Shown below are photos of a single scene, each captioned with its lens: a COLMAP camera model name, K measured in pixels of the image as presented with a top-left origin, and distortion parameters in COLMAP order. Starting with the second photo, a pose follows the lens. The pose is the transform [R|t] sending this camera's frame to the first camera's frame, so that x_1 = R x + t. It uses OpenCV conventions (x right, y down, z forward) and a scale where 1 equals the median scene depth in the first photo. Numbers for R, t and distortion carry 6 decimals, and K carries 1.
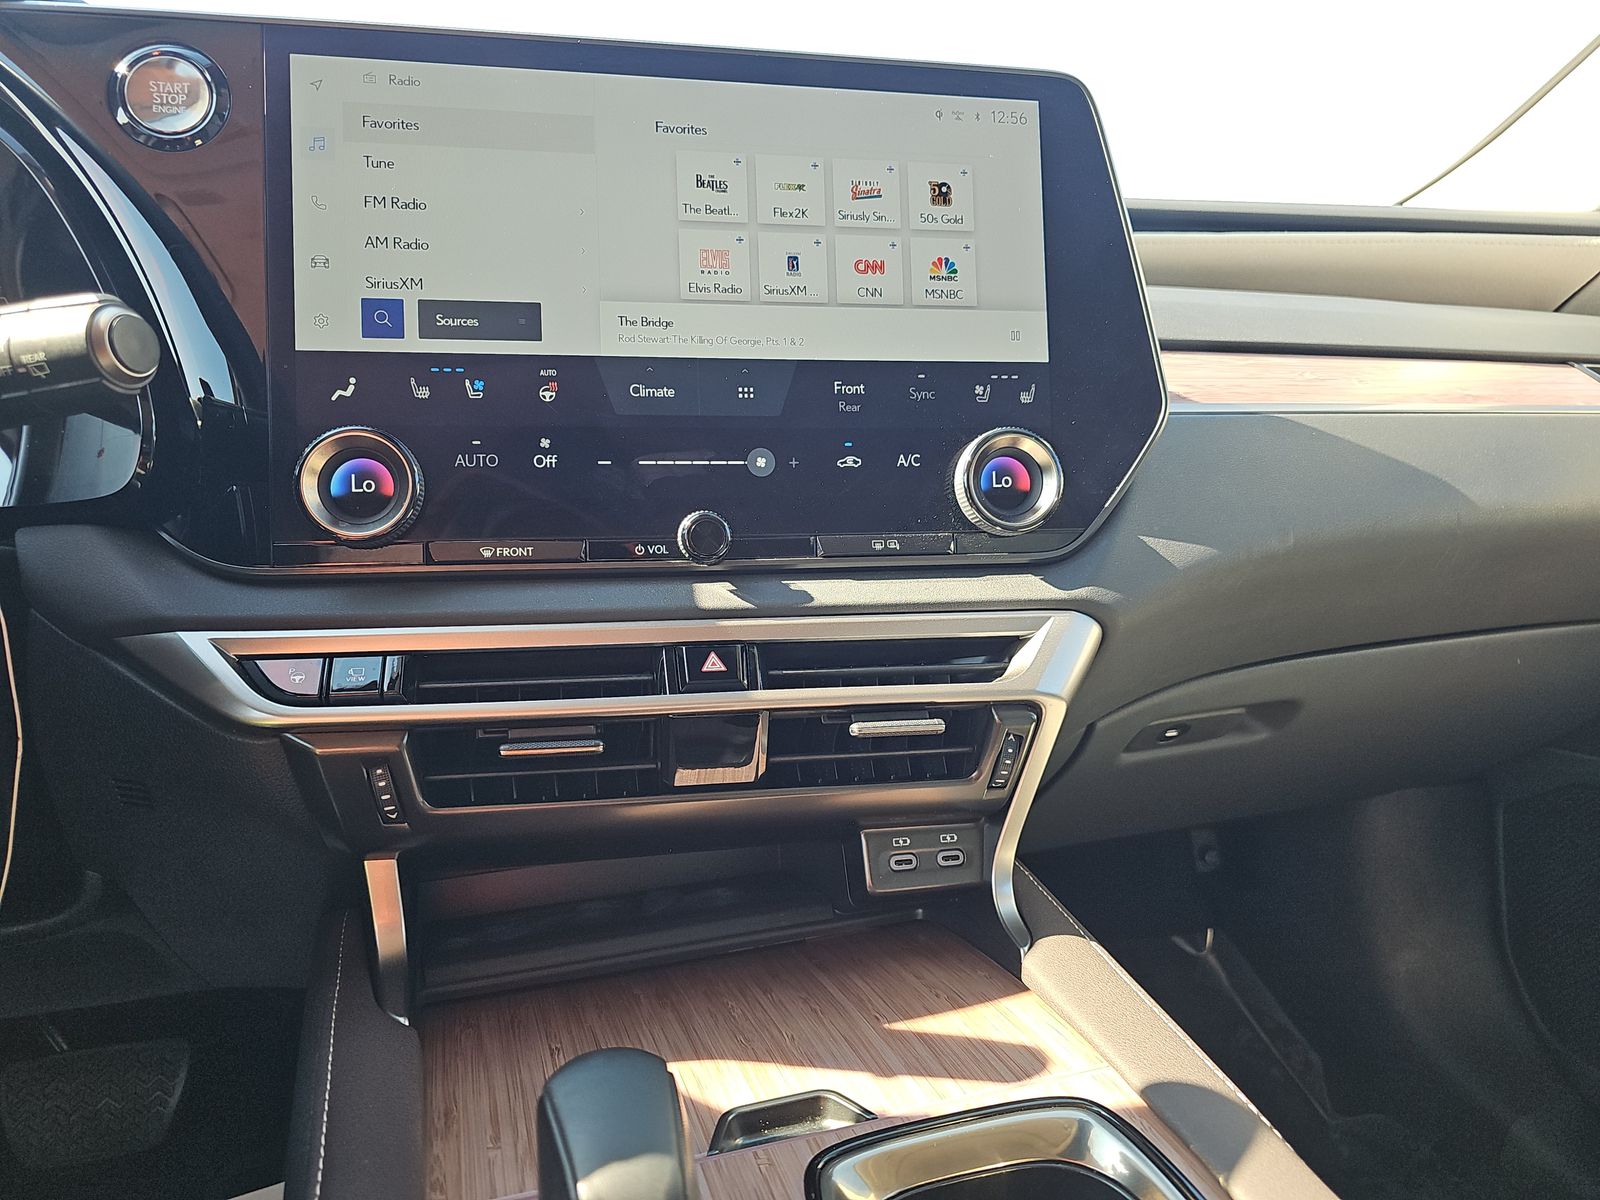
lens RADIAL K [[1066.8, 0, 801.0], [0, 1066.8, 596.7], [0, 0, 1]] dist [-0.002301, -0.000339]
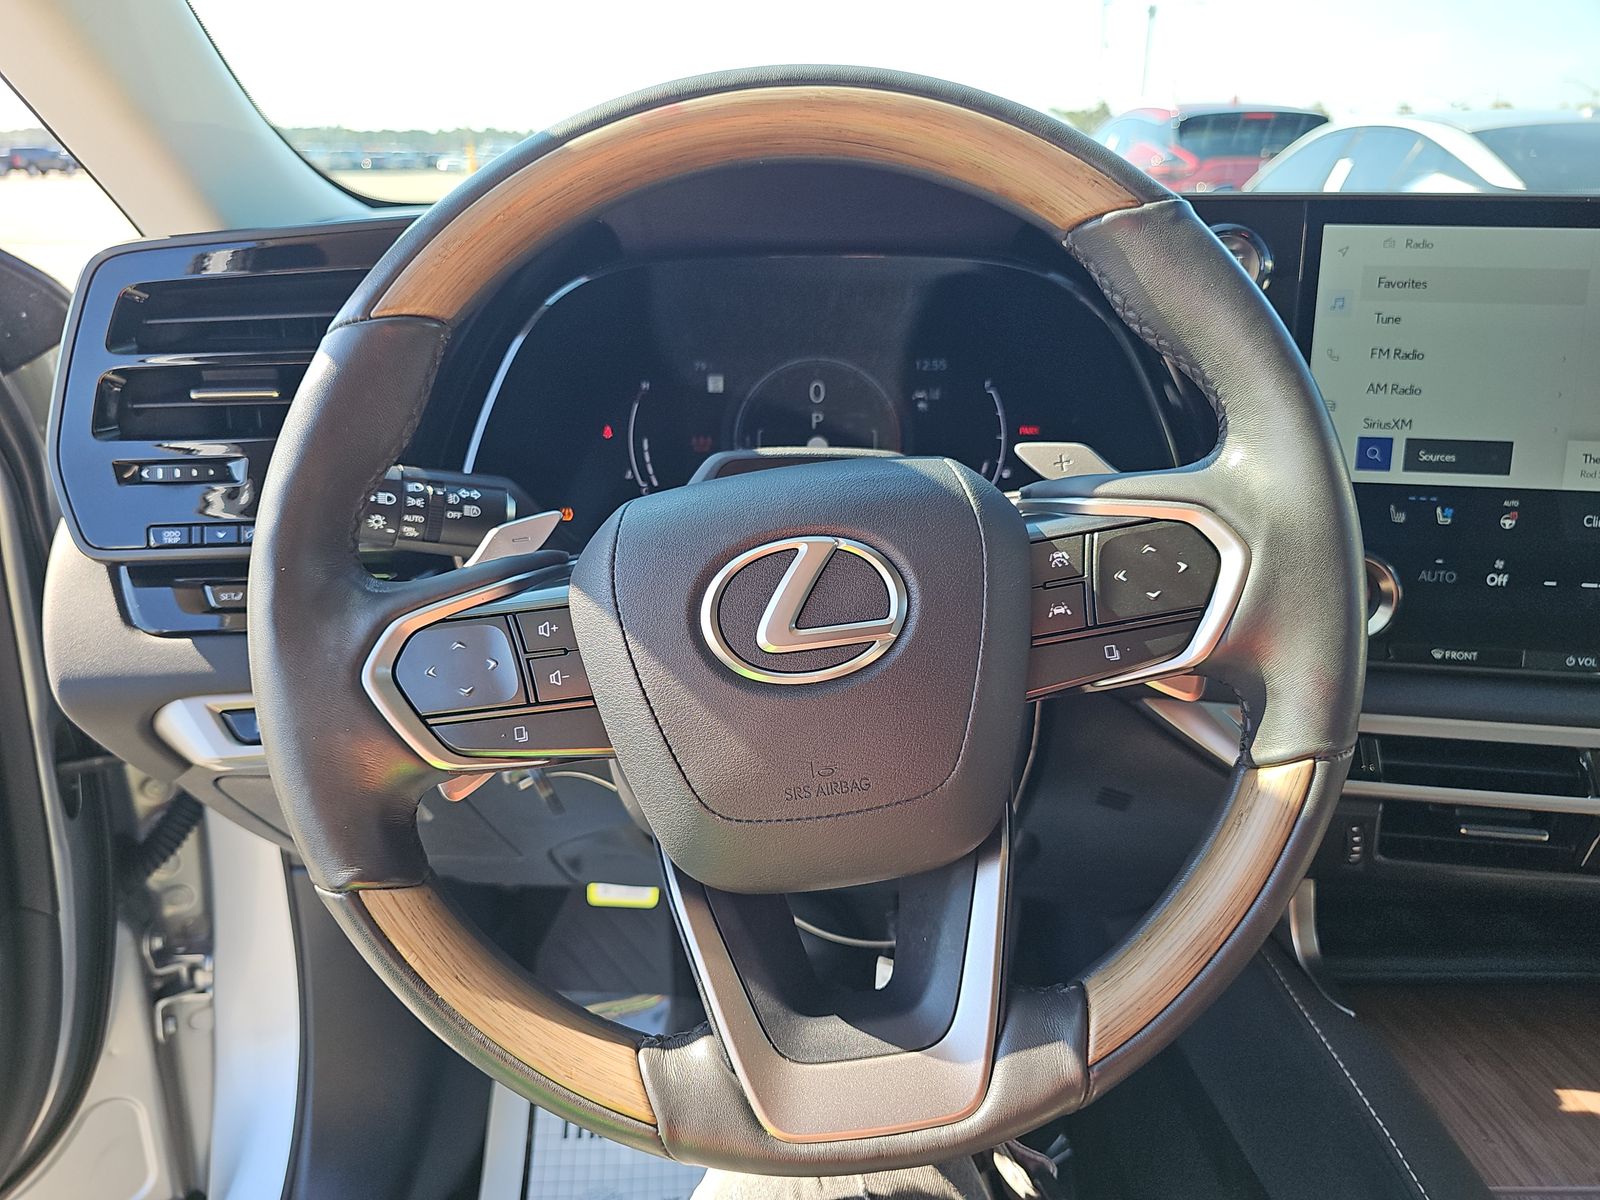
lens RADIAL K [[1066.8, 0, 800.7], [0, 1066.8, 601.9], [0, 0, 1]] dist [-0.002301, -0.000339]
pose [[0.946463, 0.109184, -0.303788, -0.611150], [-0.063746, 0.985748, 0.155682, -0.239015], [0.316457, -0.127982, 0.939934, -0.341697]]
